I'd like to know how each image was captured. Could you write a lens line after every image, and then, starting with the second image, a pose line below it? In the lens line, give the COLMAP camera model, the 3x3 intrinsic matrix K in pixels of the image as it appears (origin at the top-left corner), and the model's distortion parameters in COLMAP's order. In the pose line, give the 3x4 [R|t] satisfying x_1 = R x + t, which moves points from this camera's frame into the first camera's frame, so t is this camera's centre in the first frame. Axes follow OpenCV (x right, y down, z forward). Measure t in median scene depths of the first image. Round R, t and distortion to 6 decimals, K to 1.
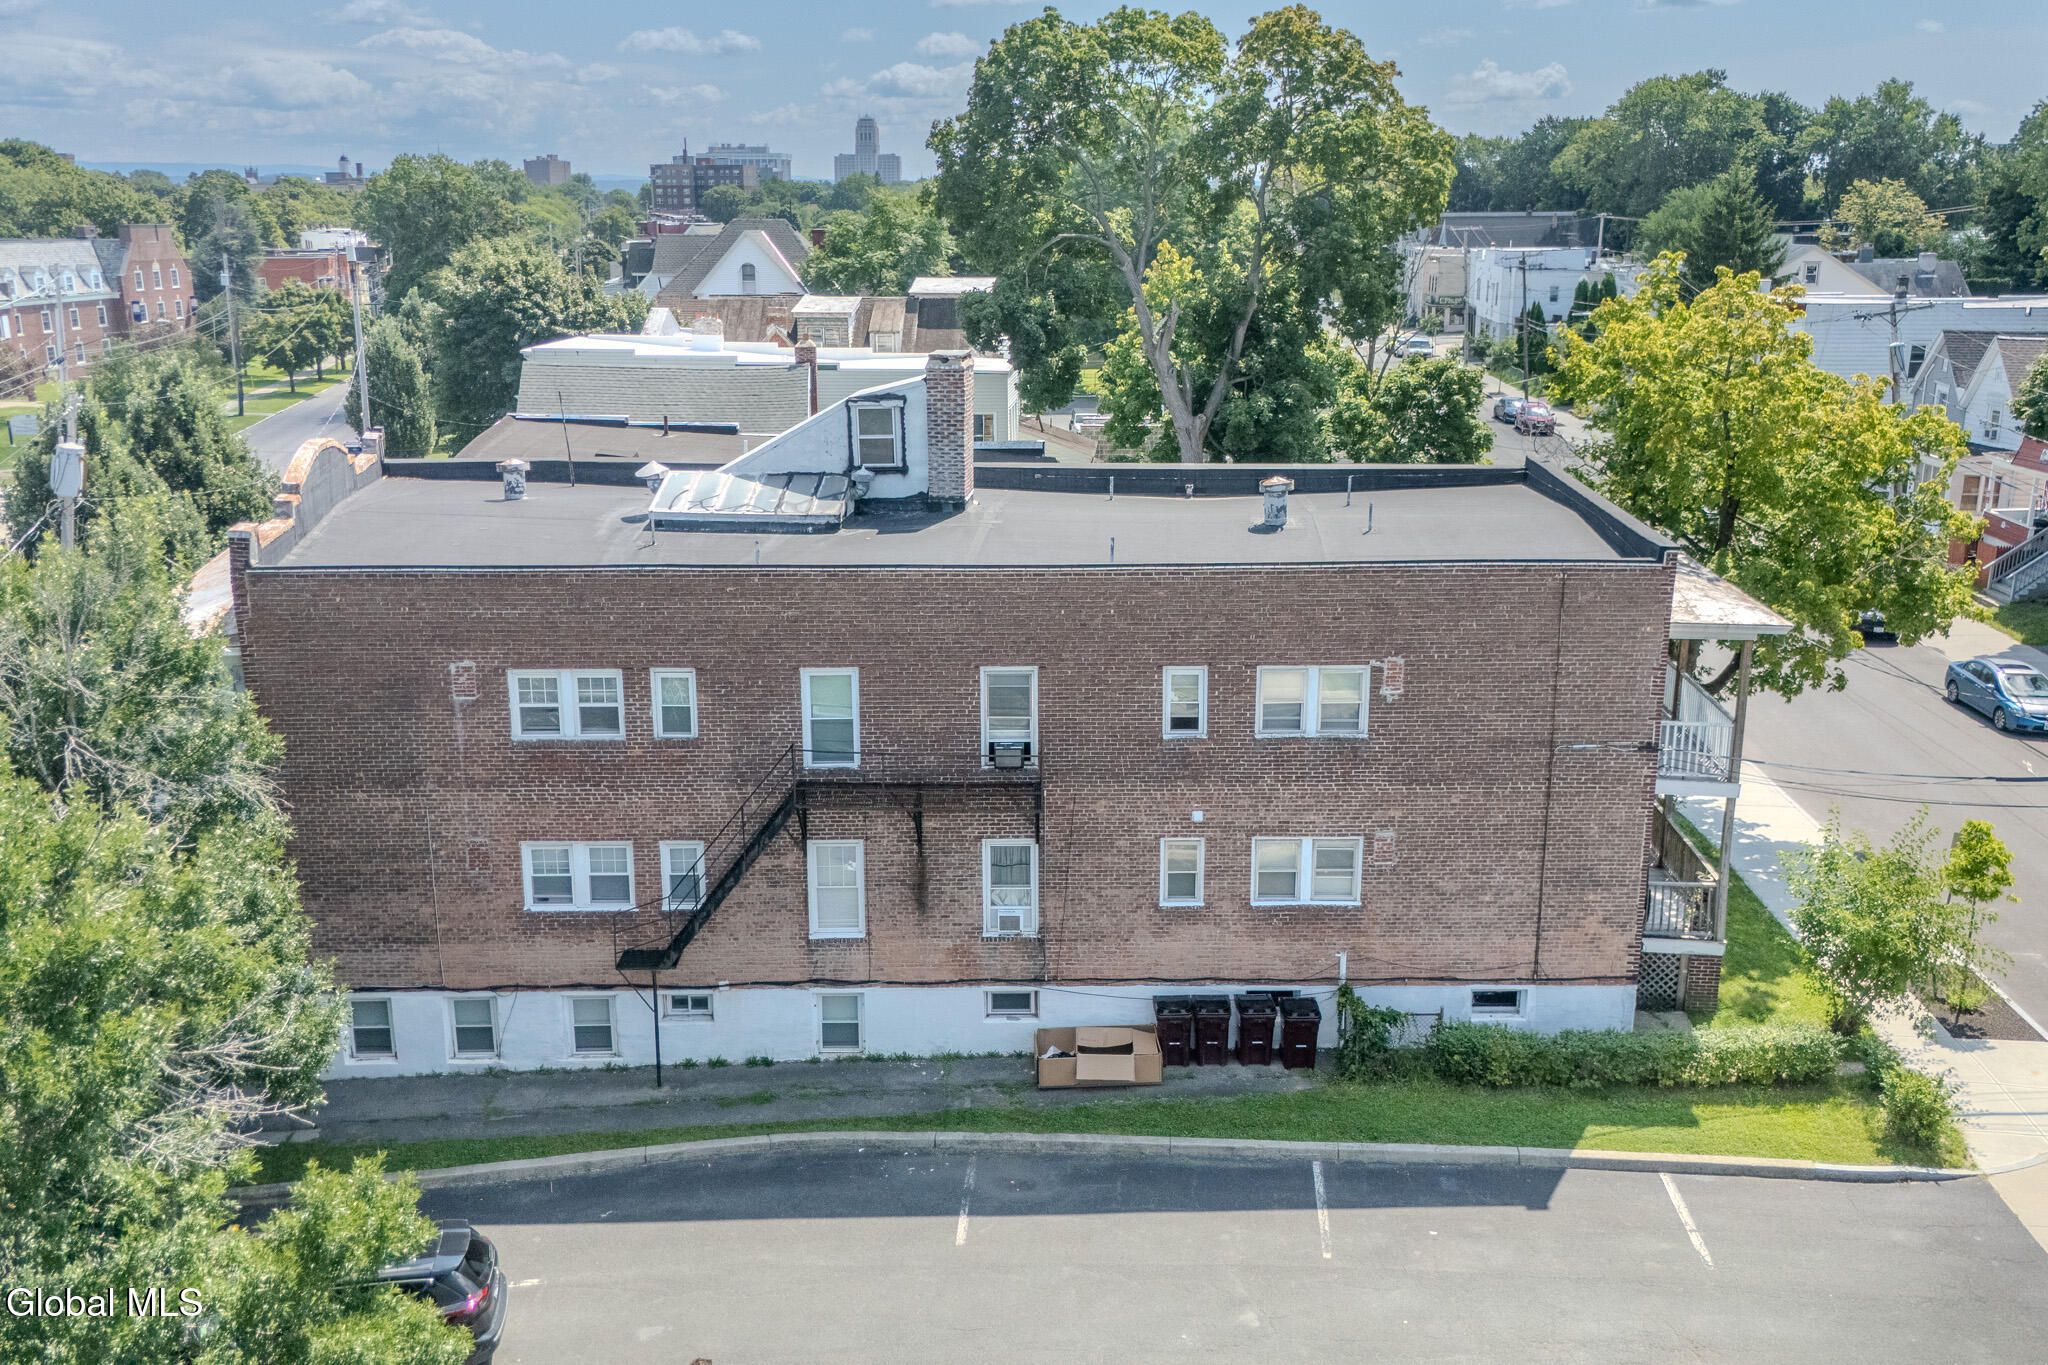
lens RADIAL K [[1781.2, 0, 1027.1], [0, 1781.2, 684.5], [0, 0, 1]] dist [0.070447, -0.061333]
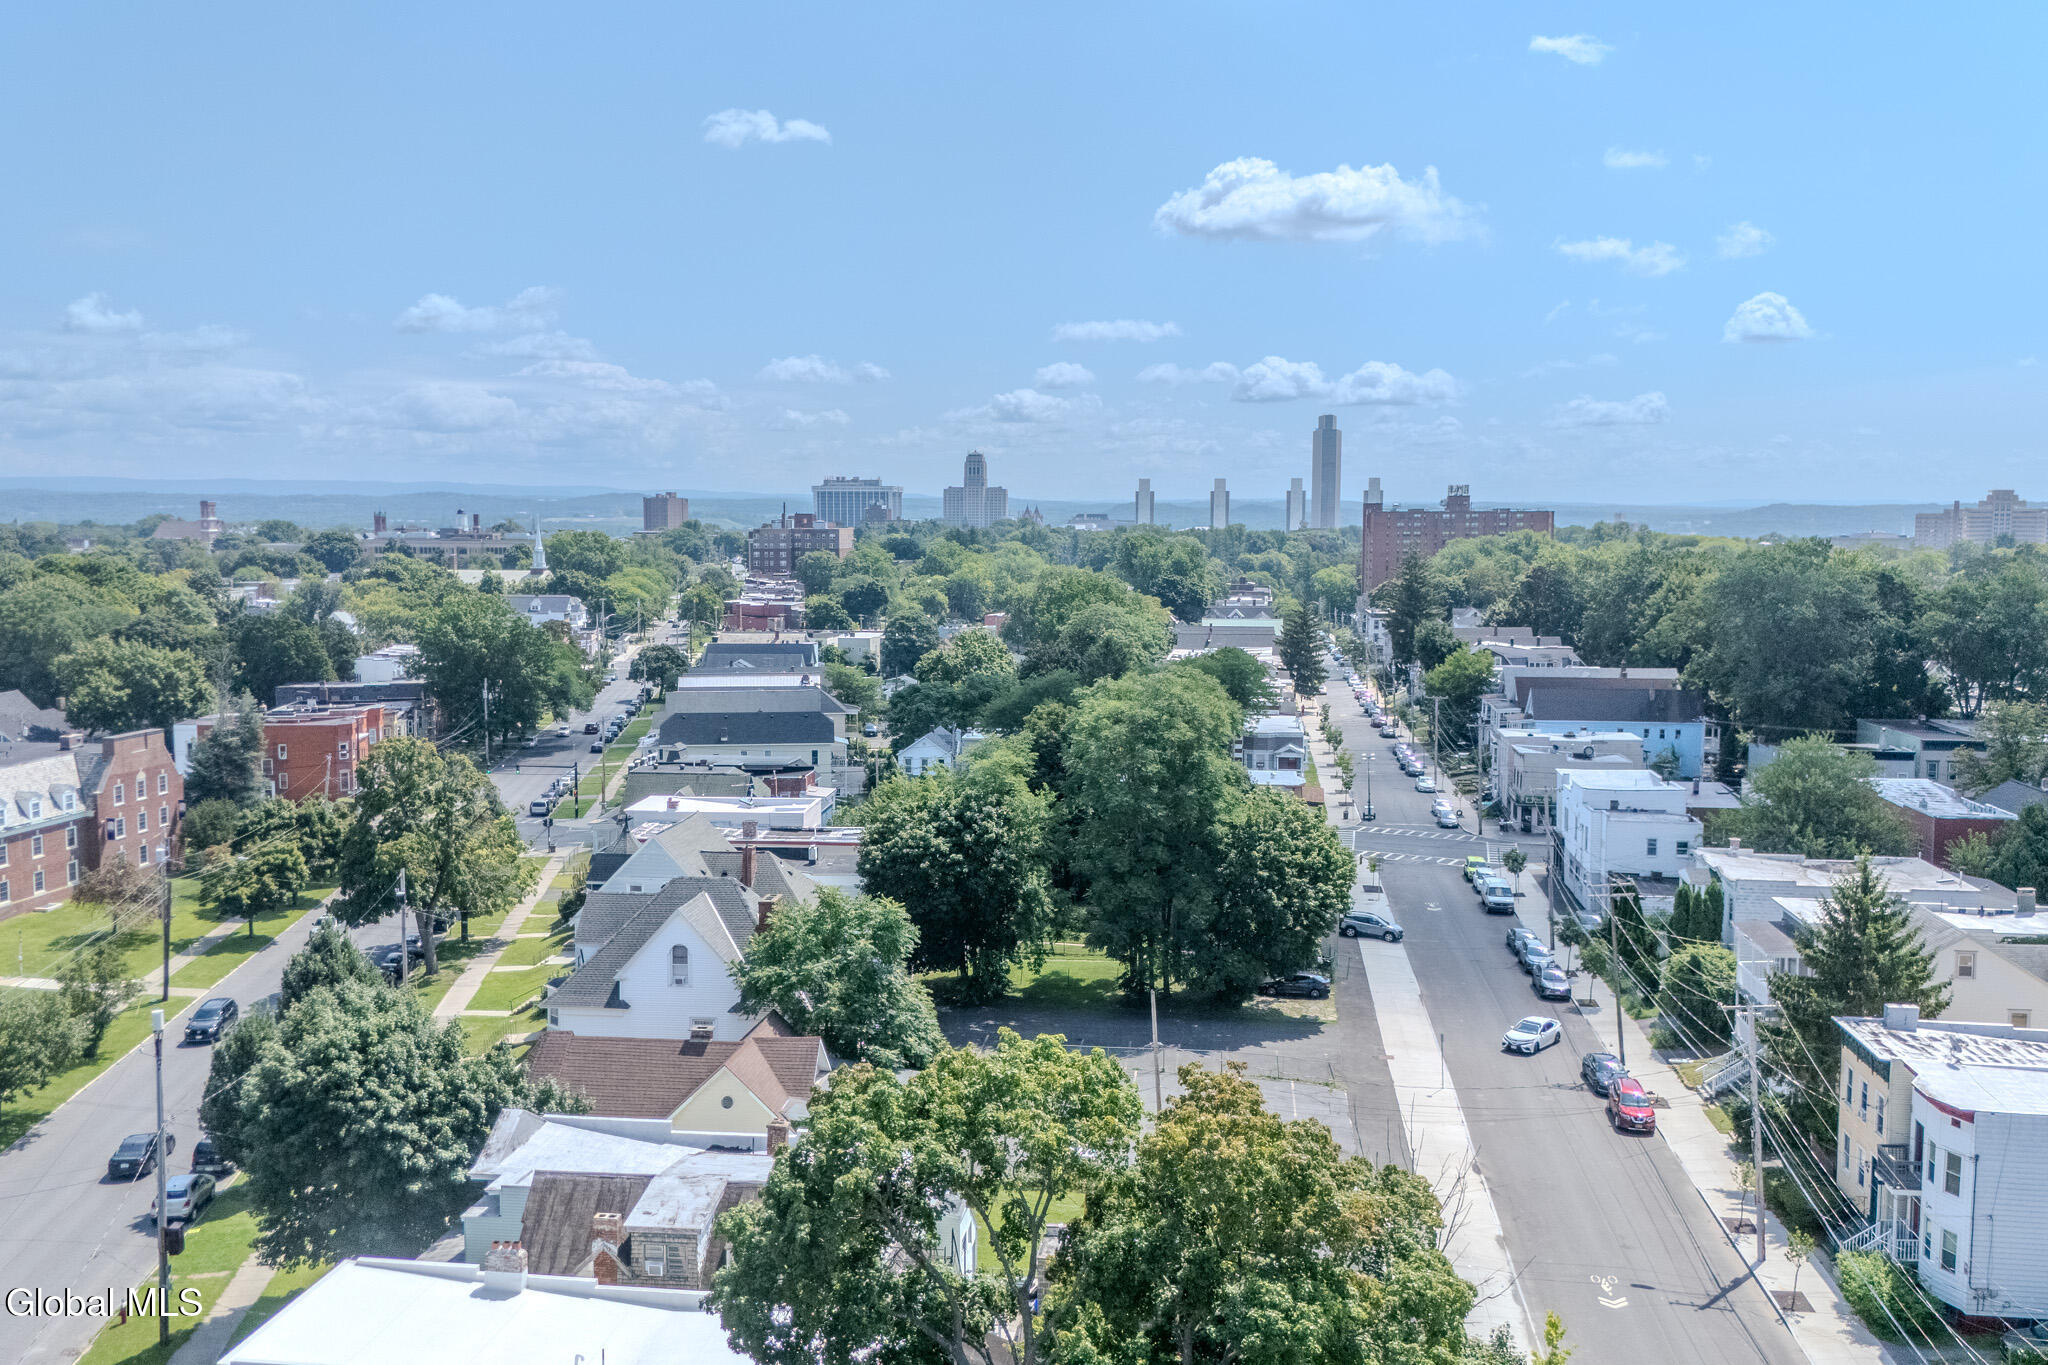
lens RADIAL K [[1781.2, 0, 1027.1], [0, 1781.2, 684.5], [0, 0, 1]] dist [0.070447, -0.061333]
pose [[0.998119, 0.016008, -0.059187, 0.036912], [-0.025764, 0.985457, -0.167960, -0.140028], [0.055638, 0.169169, 0.984015, 0.095673]]
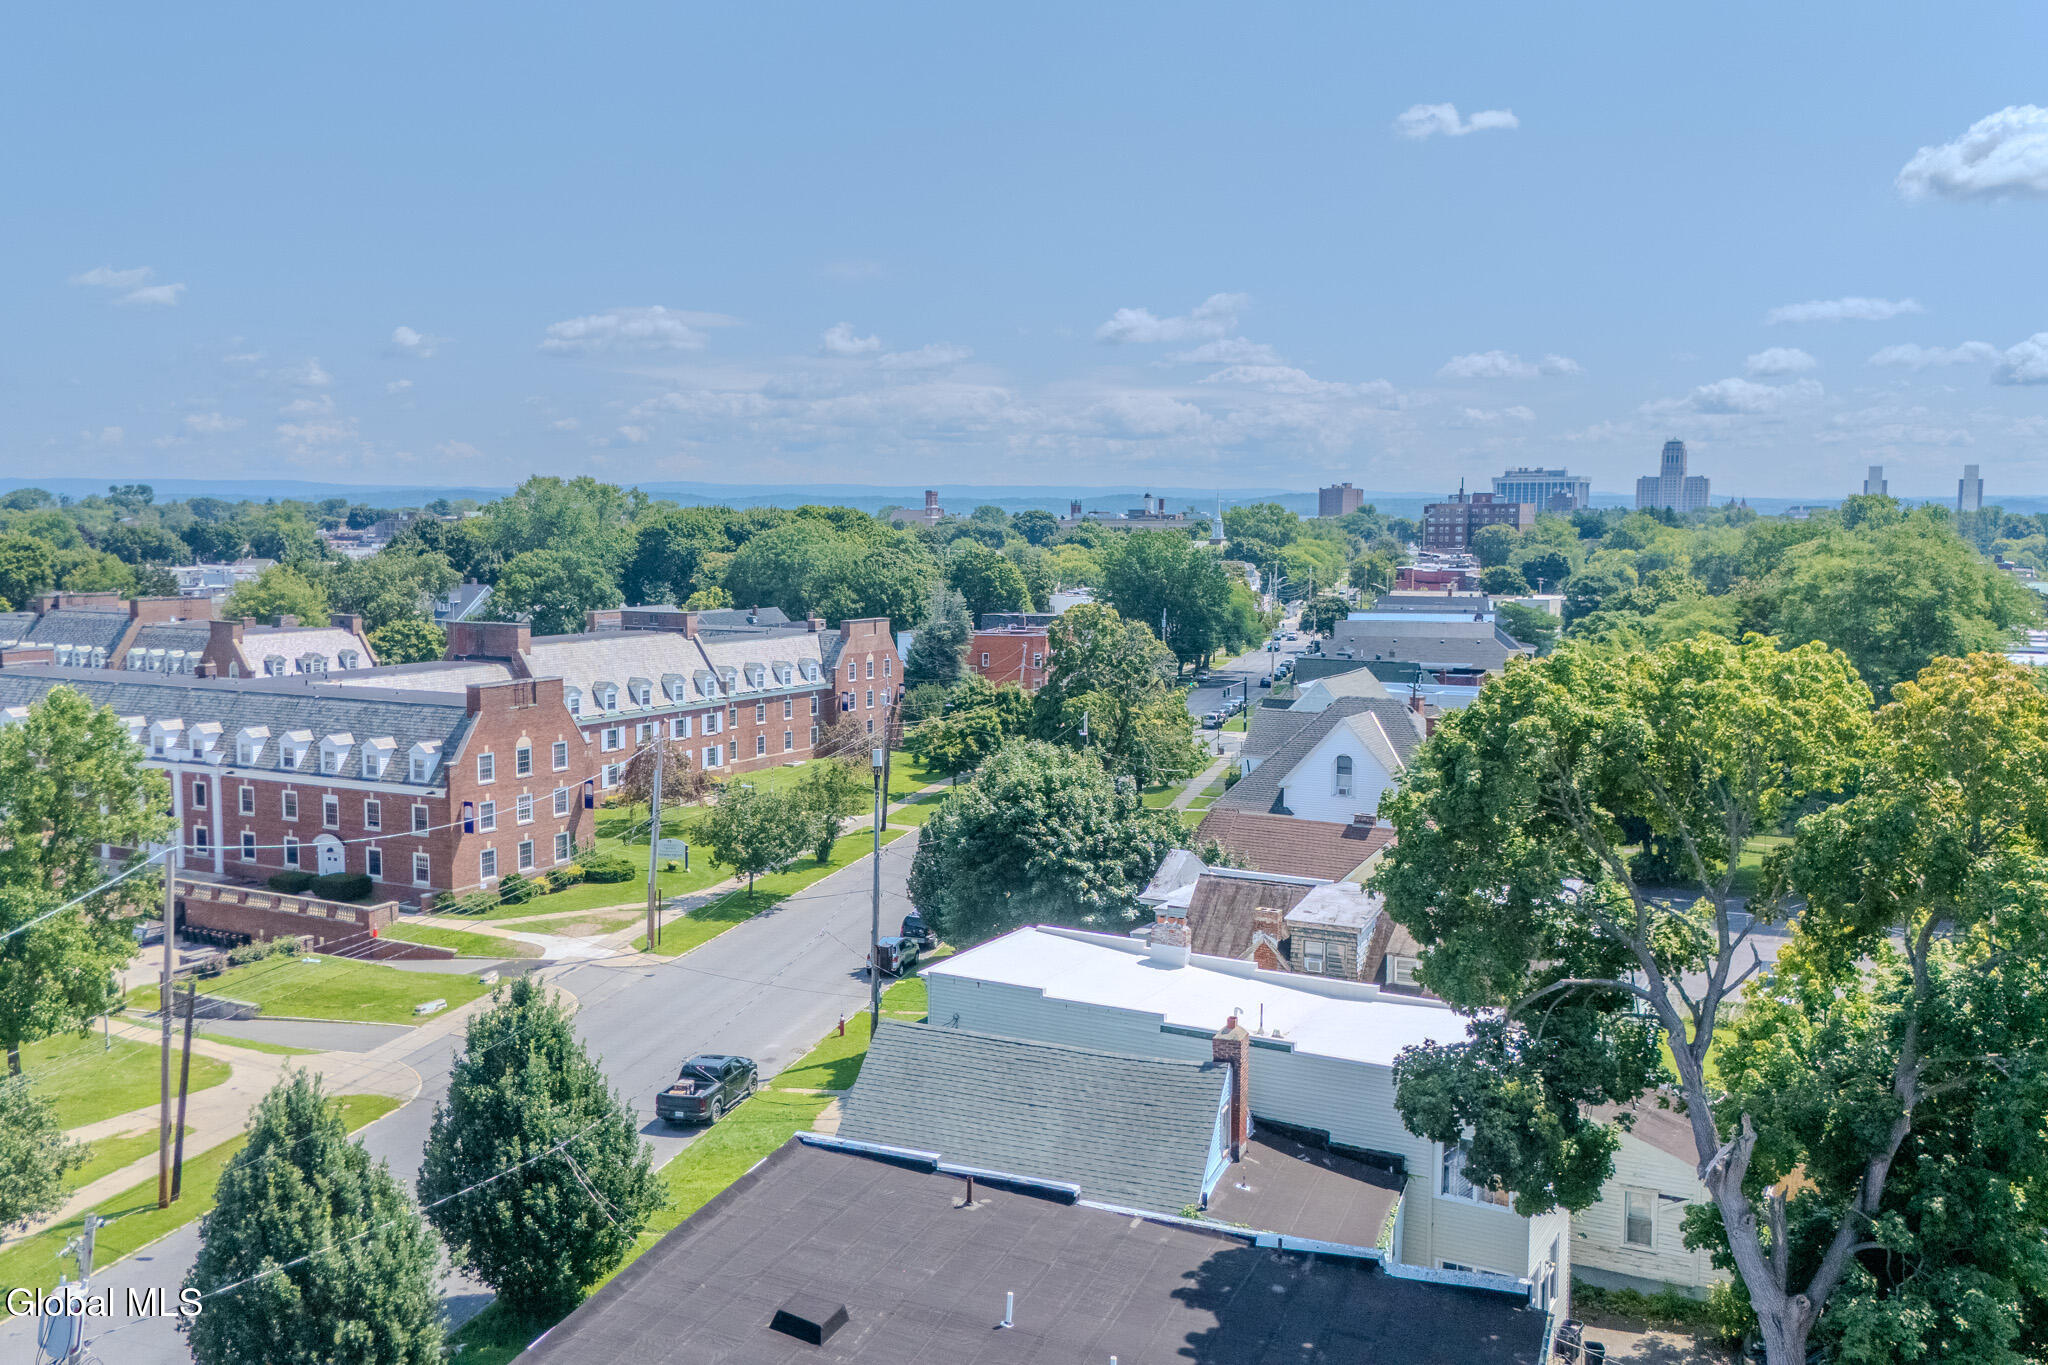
lens RADIAL K [[1781.2, 0, 1027.1], [0, 1781.2, 684.5], [0, 0, 1]] dist [0.070447, -0.061333]
pose [[0.908112, 0.047543, -0.416021, 0.036761], [-0.116773, 0.982871, -0.142575, -0.083068], [0.402116, 0.178054, 0.898109, 0.111870]]
